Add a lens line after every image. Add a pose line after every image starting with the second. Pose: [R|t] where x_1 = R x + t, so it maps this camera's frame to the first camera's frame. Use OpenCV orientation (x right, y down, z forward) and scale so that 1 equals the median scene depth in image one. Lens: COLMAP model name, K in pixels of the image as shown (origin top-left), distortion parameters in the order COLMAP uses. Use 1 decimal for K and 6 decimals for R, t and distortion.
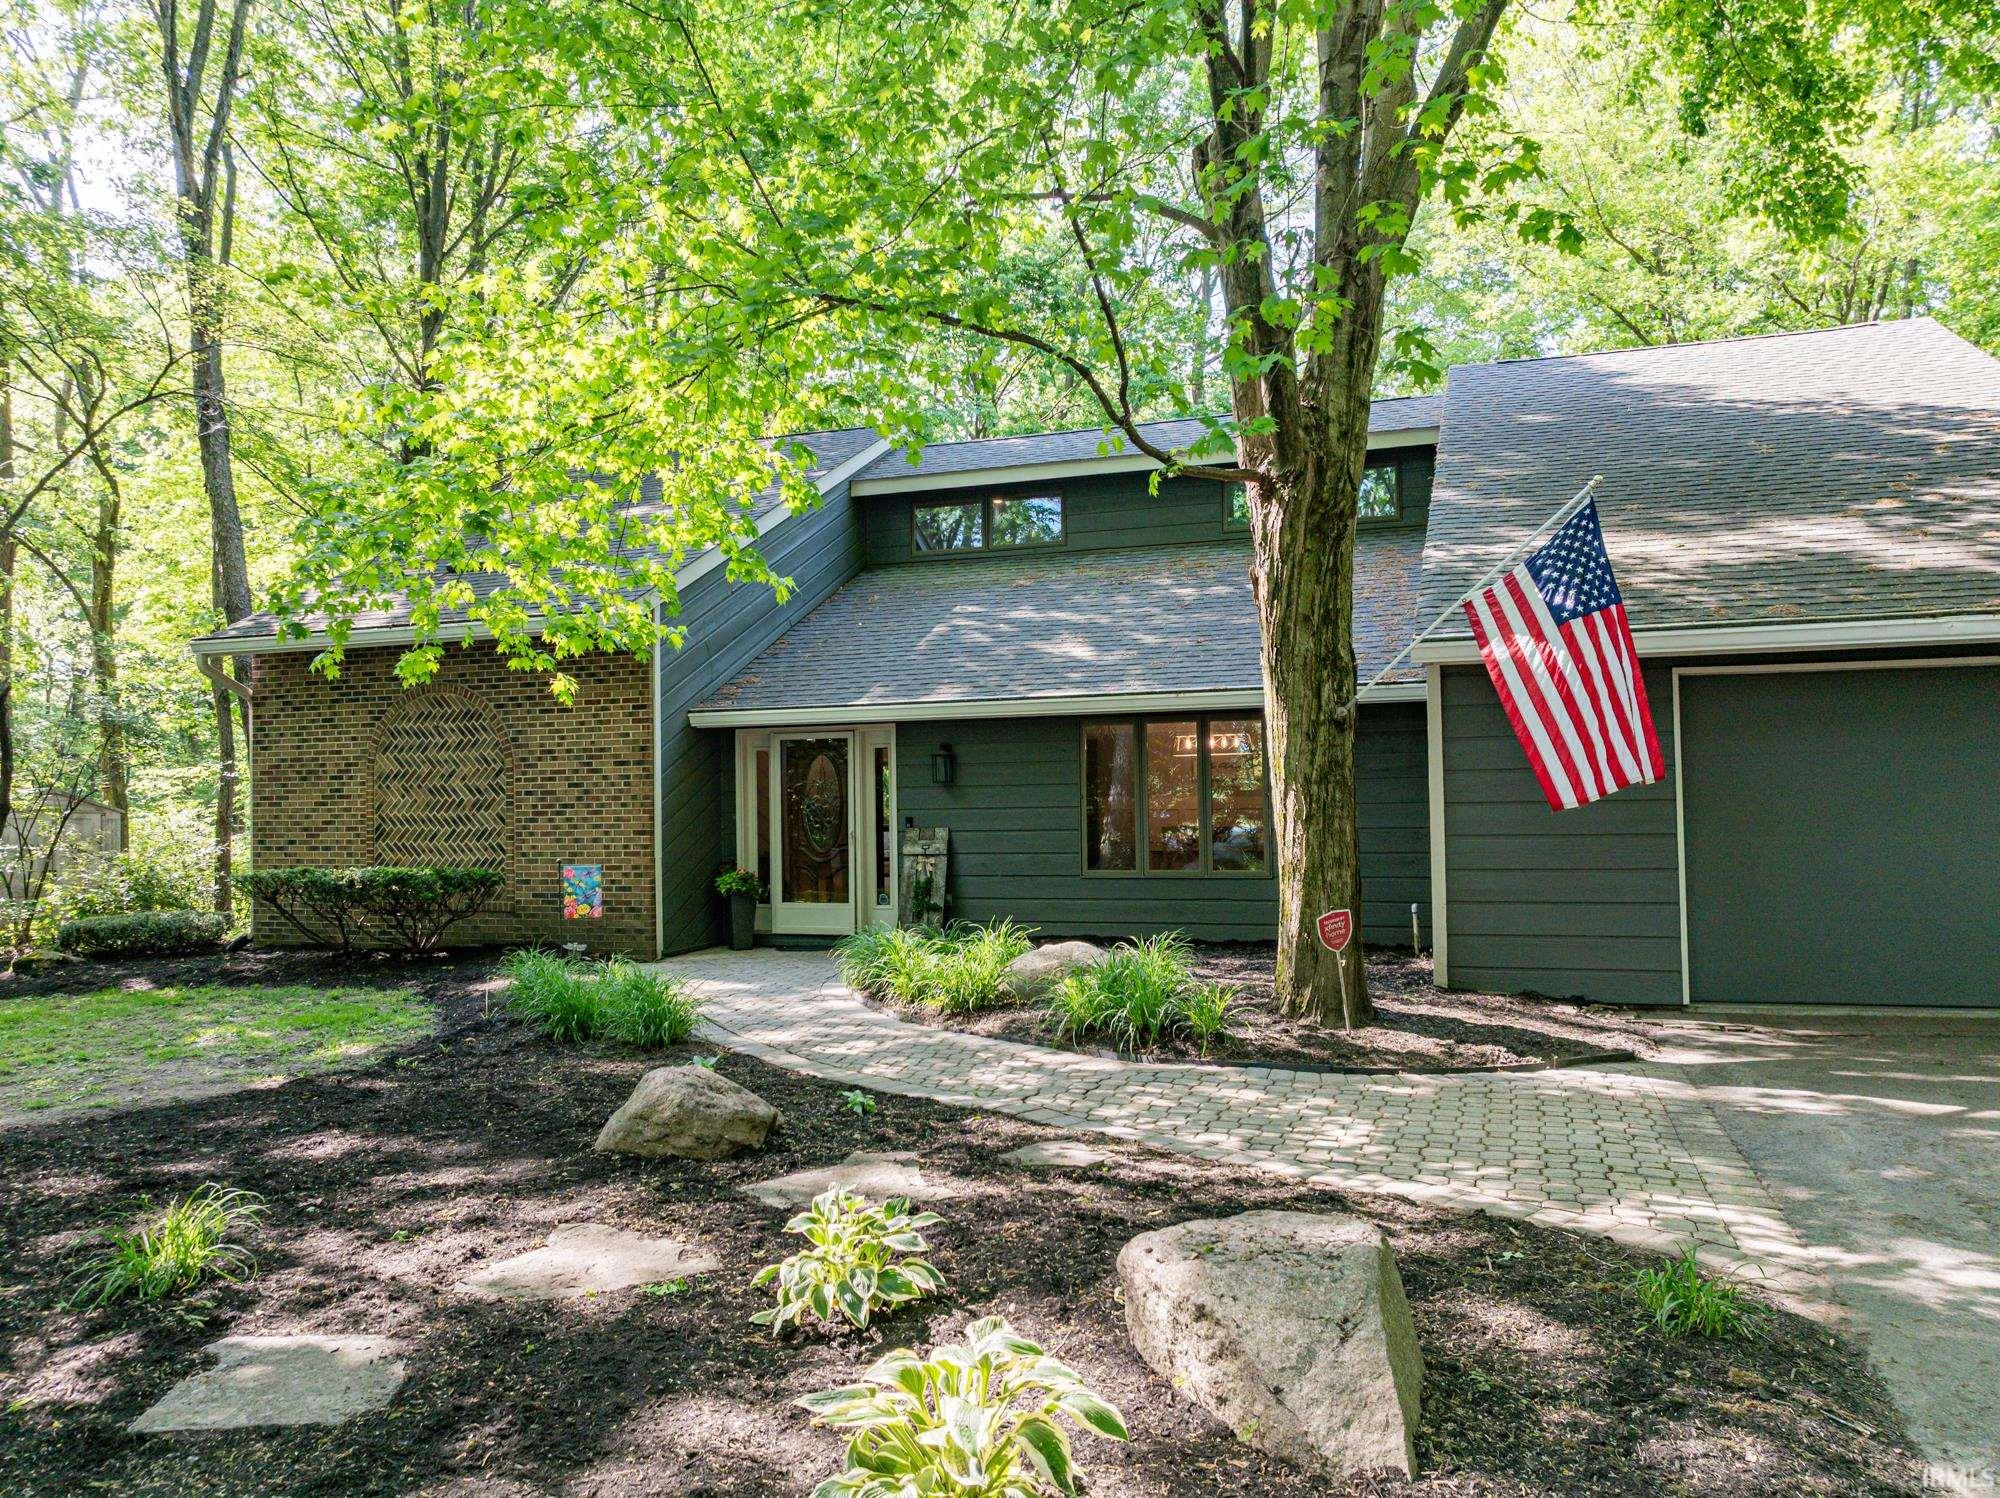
lens RADIAL K [[1397.3, 0, 986.4], [0, 1397.3, 748.0], [0, 0, 1]] dist [-0.008978, -0.003583]
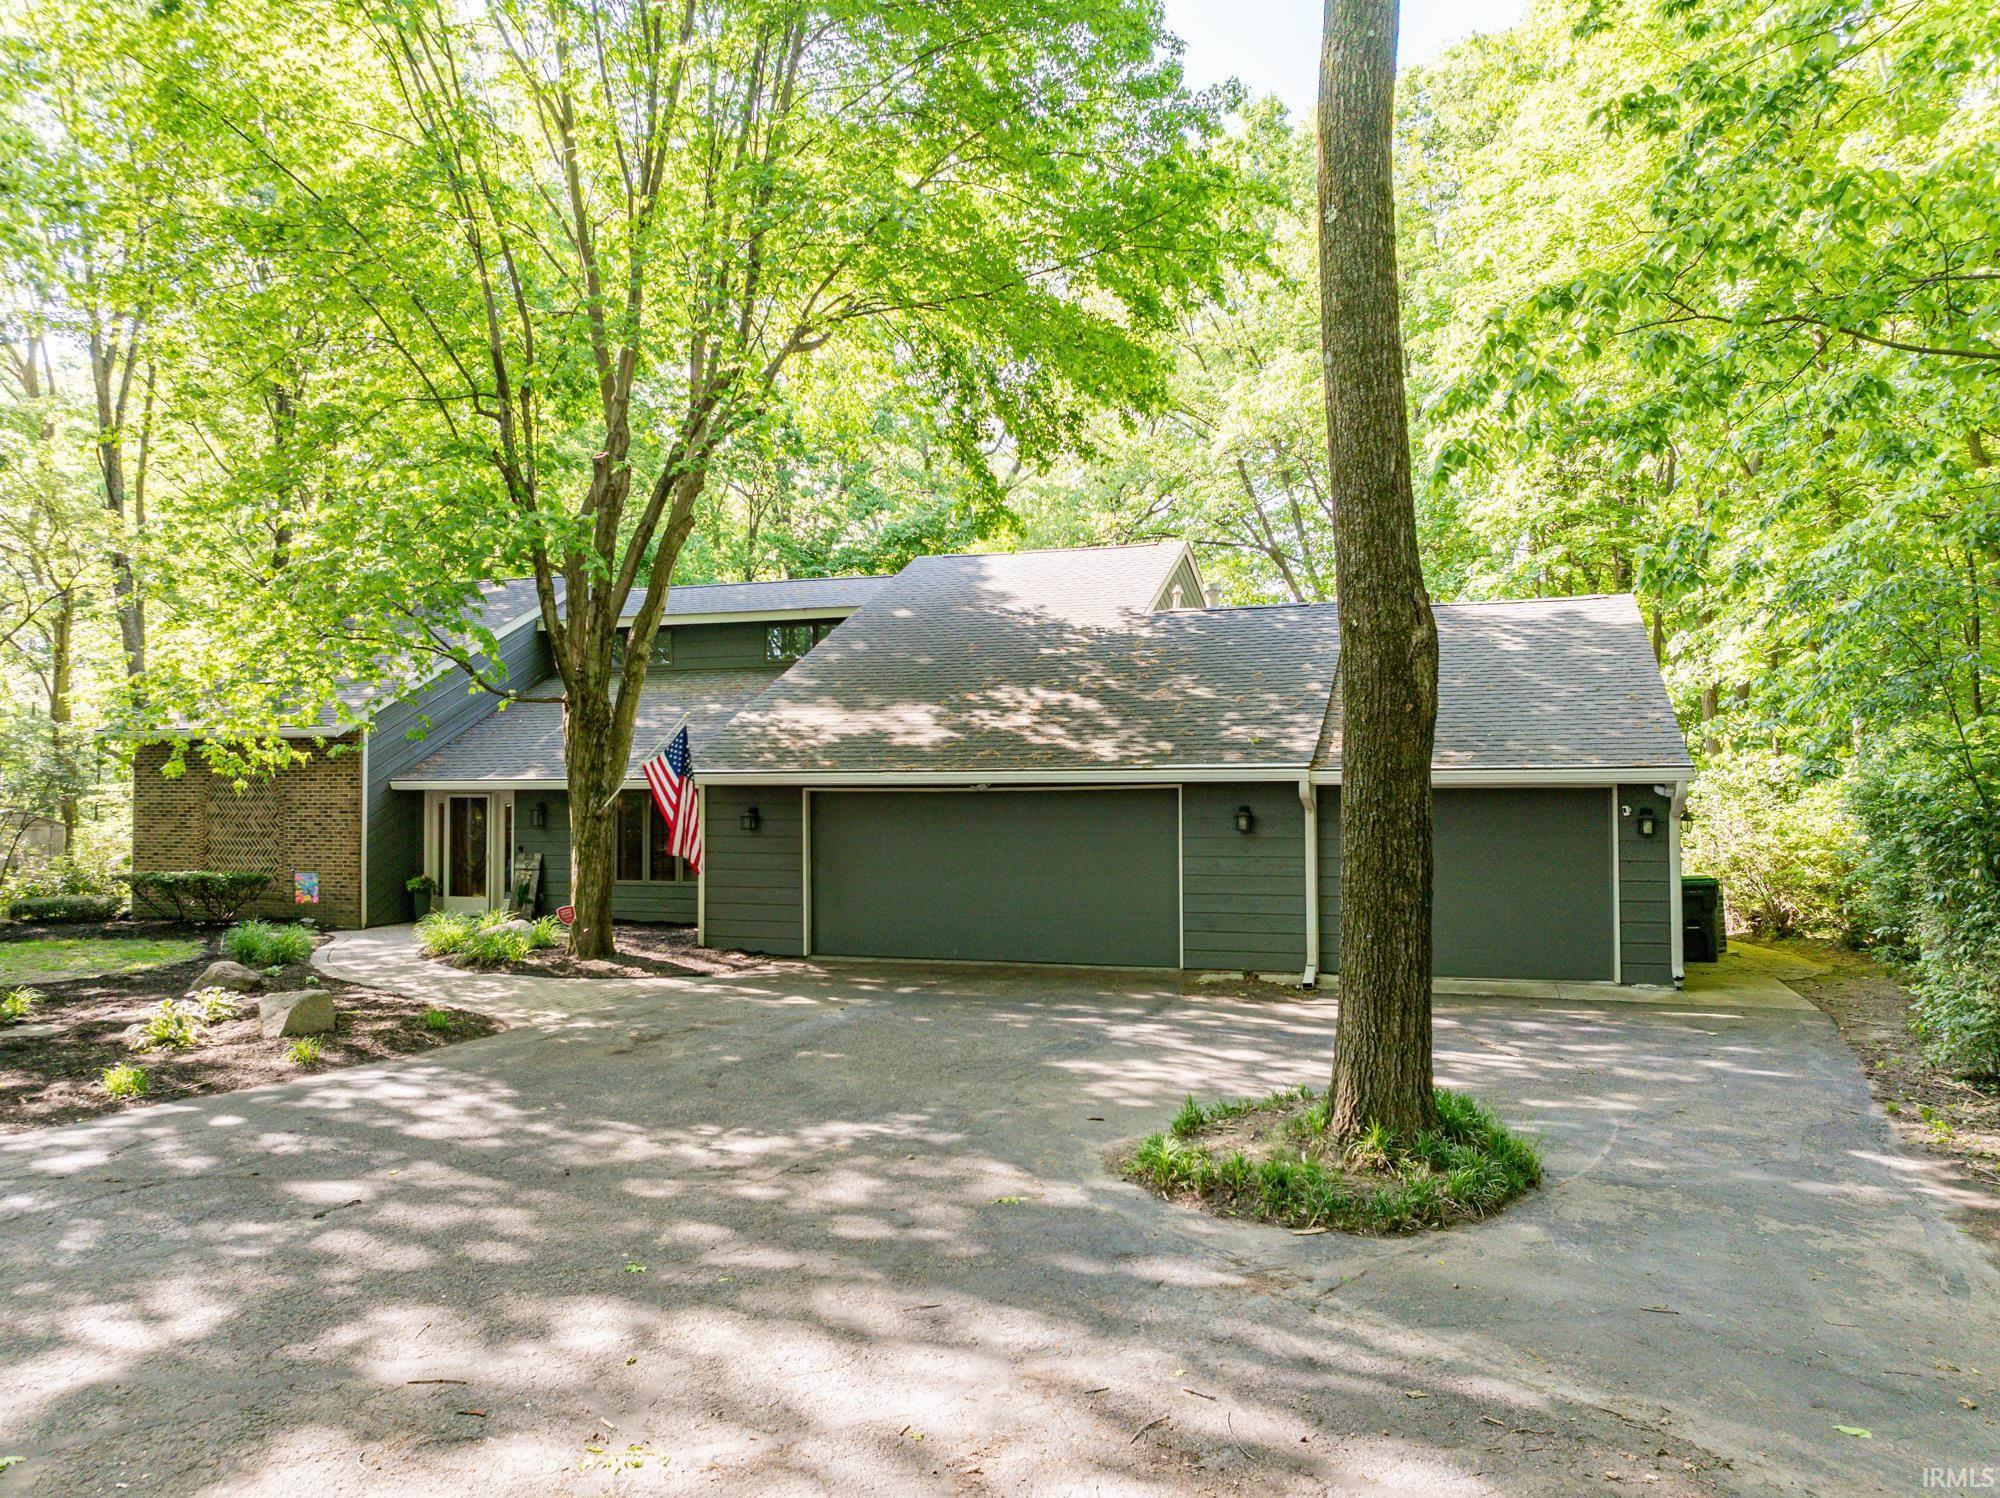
lens RADIAL K [[1397.3, 0, 1013.6], [0, 1397.3, 751.2], [0, 0, 1]] dist [-0.008978, -0.003583]
pose [[0.999785, 0.017700, 0.010842, 0.511875], [-0.017772, 0.999821, 0.006518, -0.085521], [-0.010725, -0.006709, 0.999920, -0.671724]]
